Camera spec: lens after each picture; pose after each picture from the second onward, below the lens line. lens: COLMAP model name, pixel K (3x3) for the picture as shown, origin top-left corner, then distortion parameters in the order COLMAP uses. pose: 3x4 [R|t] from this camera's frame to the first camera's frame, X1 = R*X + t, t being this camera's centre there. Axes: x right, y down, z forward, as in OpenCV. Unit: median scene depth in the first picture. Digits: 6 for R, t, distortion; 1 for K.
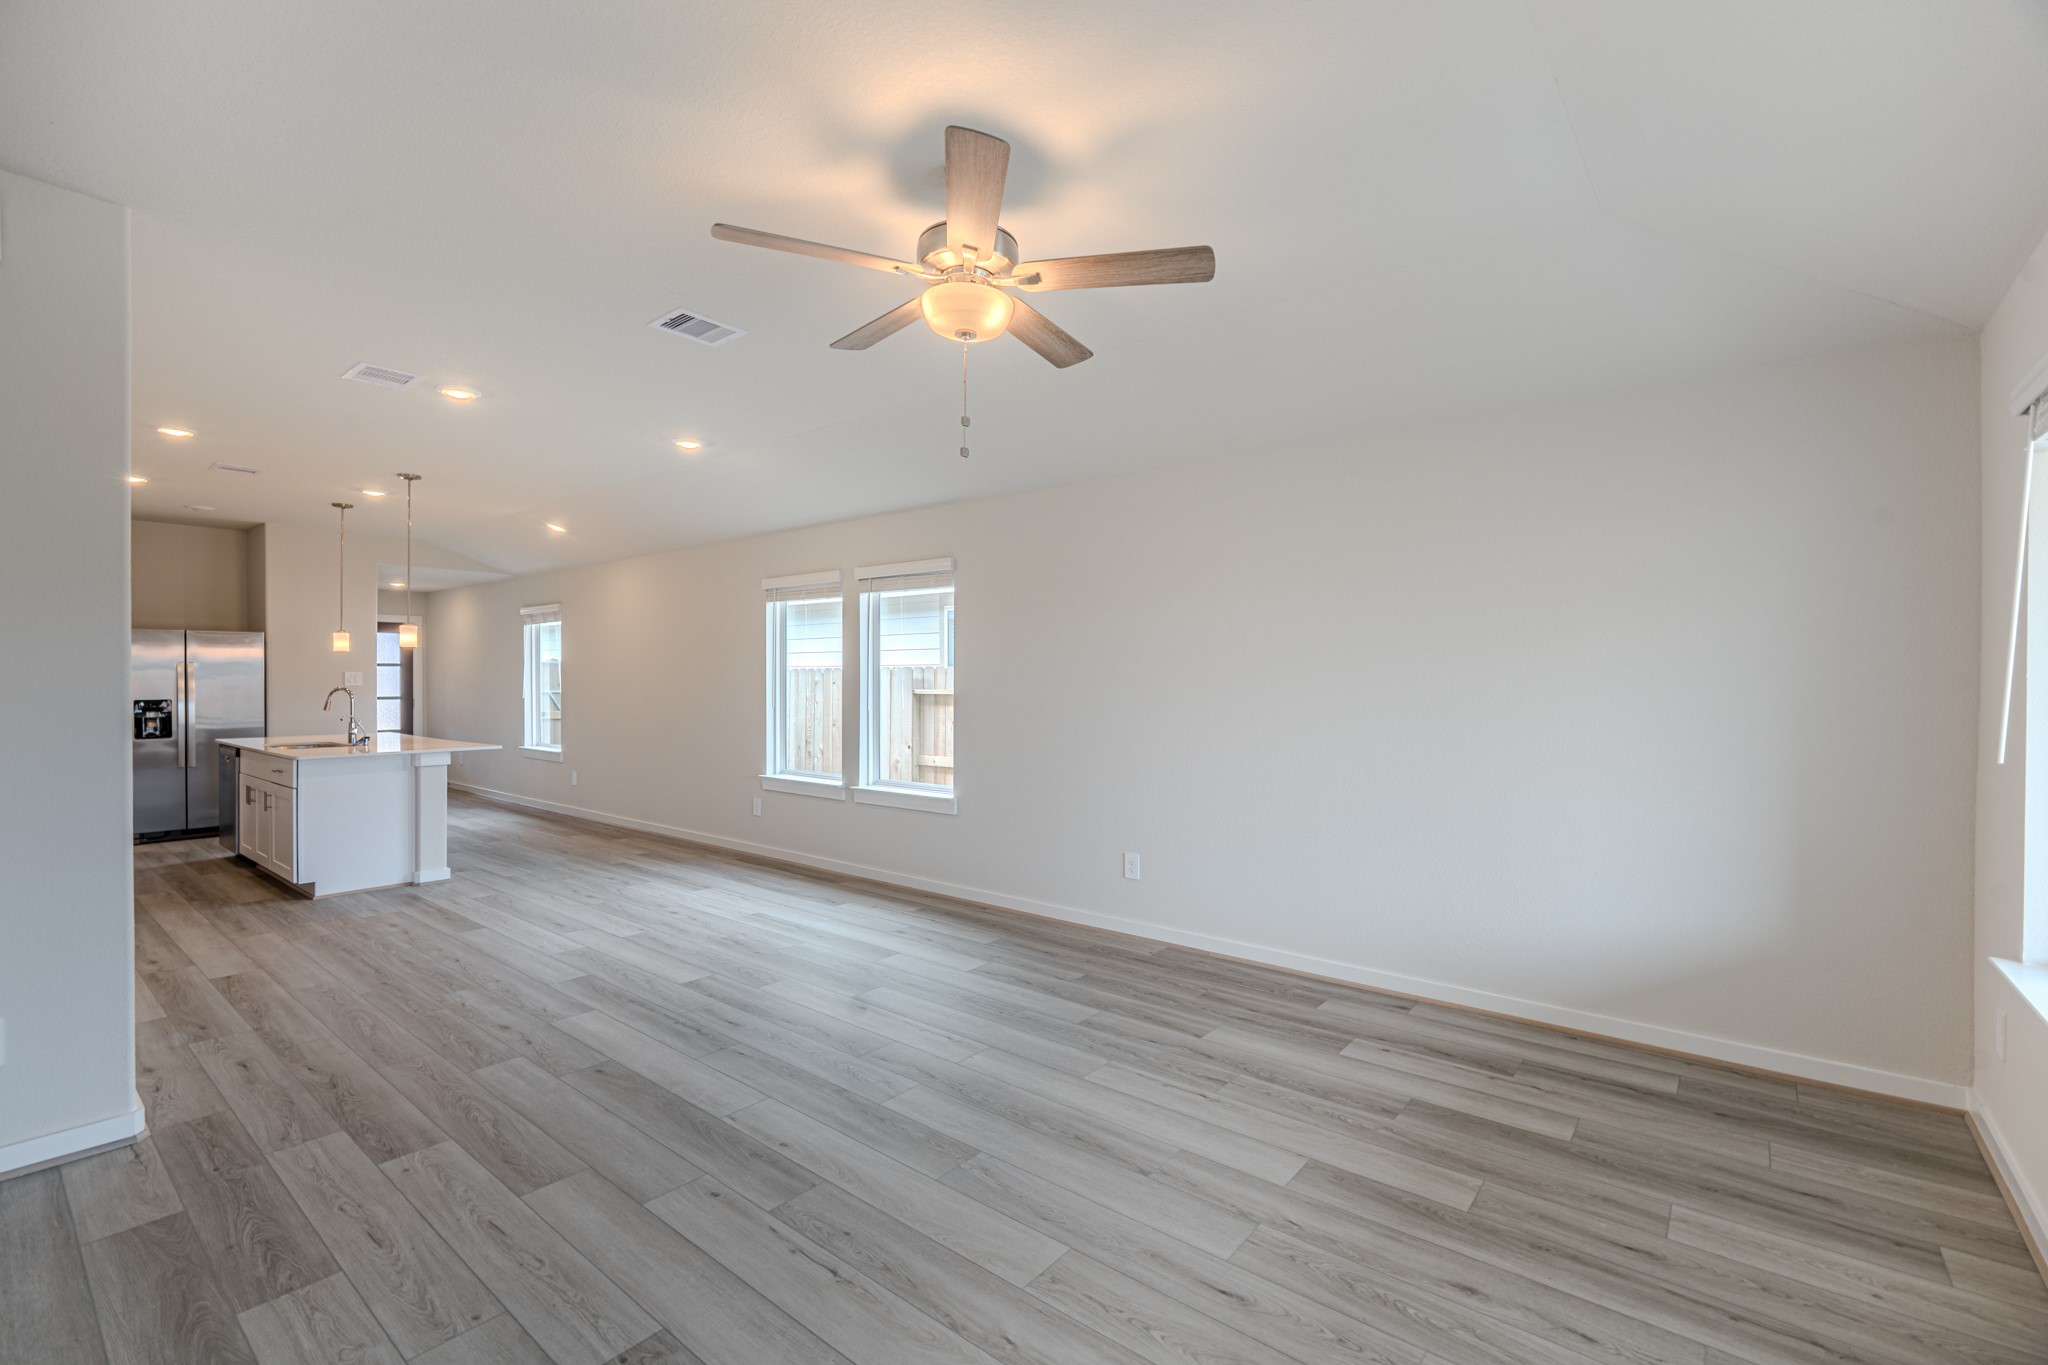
lens RADIAL K [[891.8, 0, 1022.1], [0, 891.8, 683.1], [0, 0, 1]] dist [-0.001571, -0.000411]
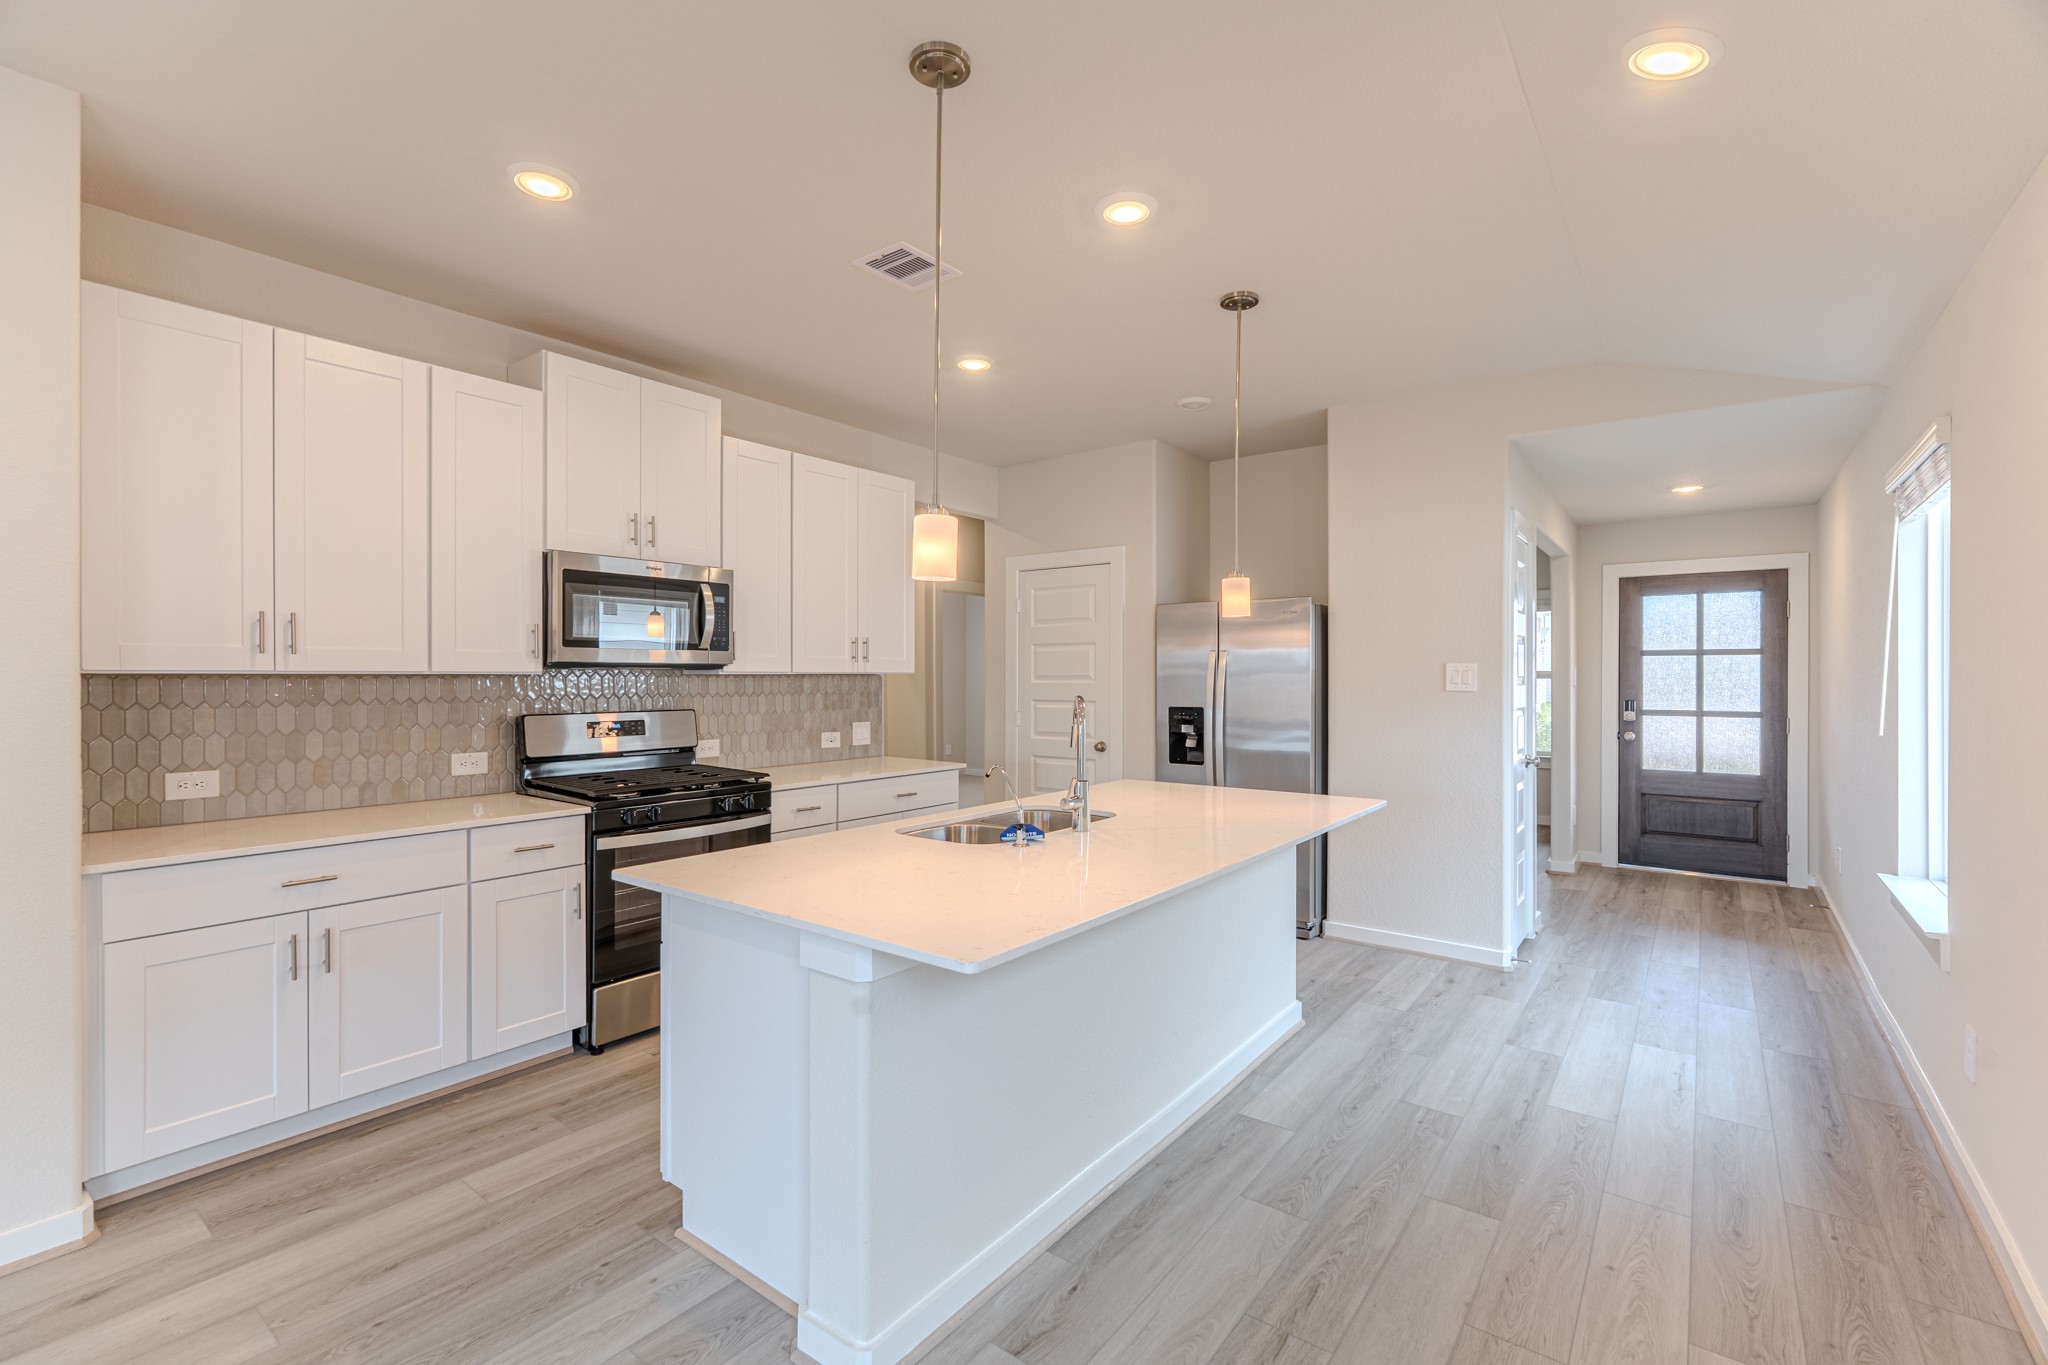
lens RADIAL K [[897.2, 0, 1021.3], [0, 897.2, 677.1], [0, 0, 1]] dist [-0.002973, 0.000039]
pose [[0.033222, 0.001700, -0.999447, -0.505215], [-0.007124, 0.999974, 0.001464, -0.008220], [0.999423, 0.007071, 0.033233, 1.462231]]
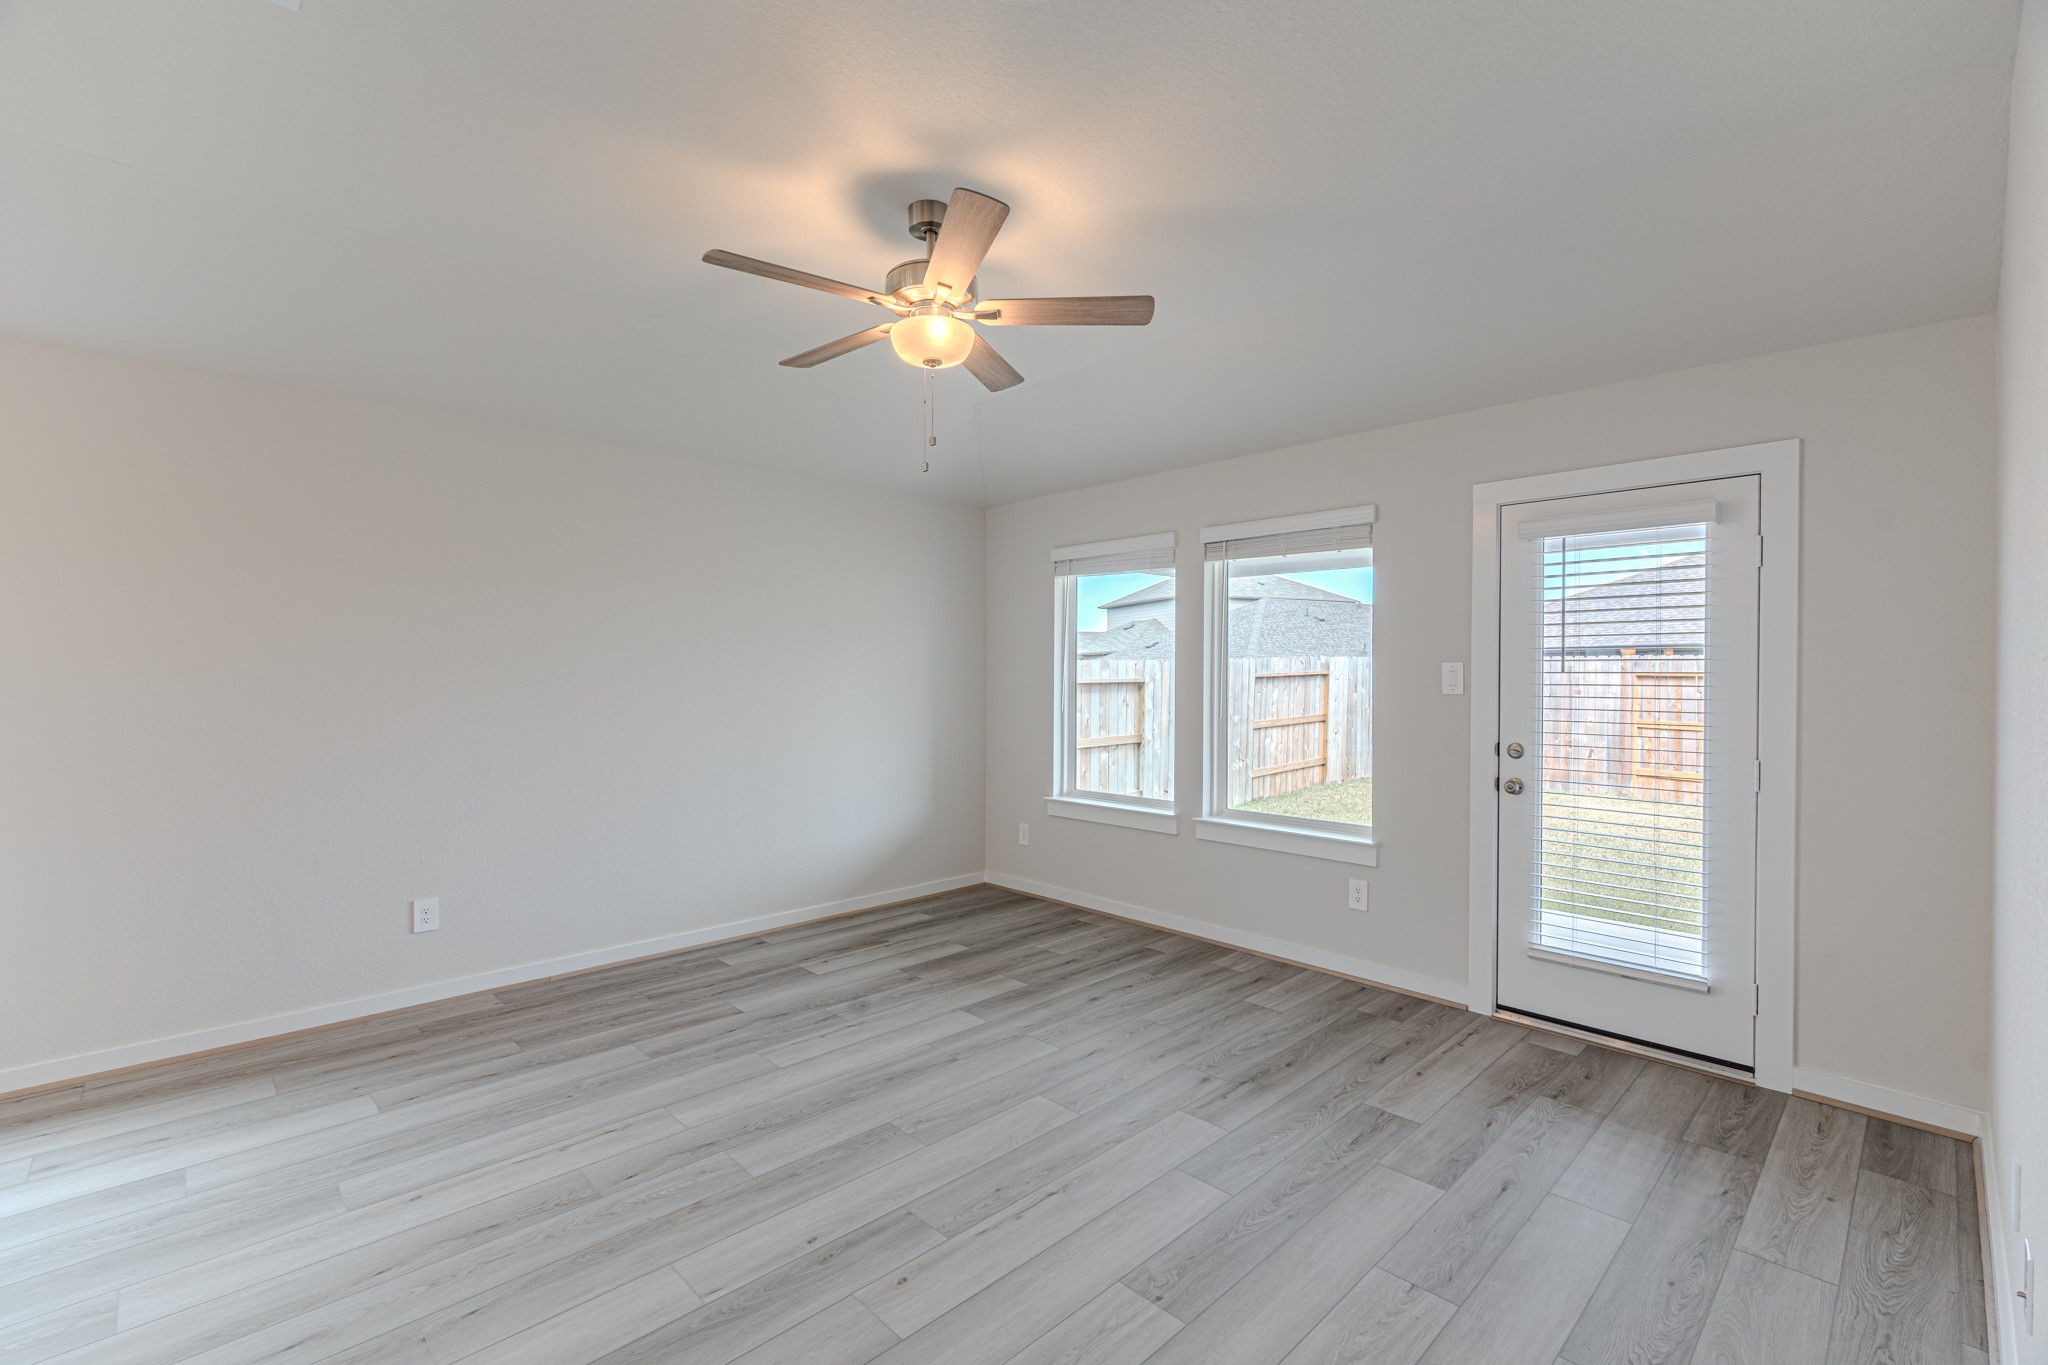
lens RADIAL K [[891.8, 0, 1022.1], [0, 891.8, 683.1], [0, 0, 1]] dist [-0.001571, -0.000411]
pose [[0.115860, -0.008909, 0.993226, -0.649259], [0.002243, 0.999960, 0.008707, -0.002579], [-0.993263, 0.001219, 0.115876, 0.435574]]
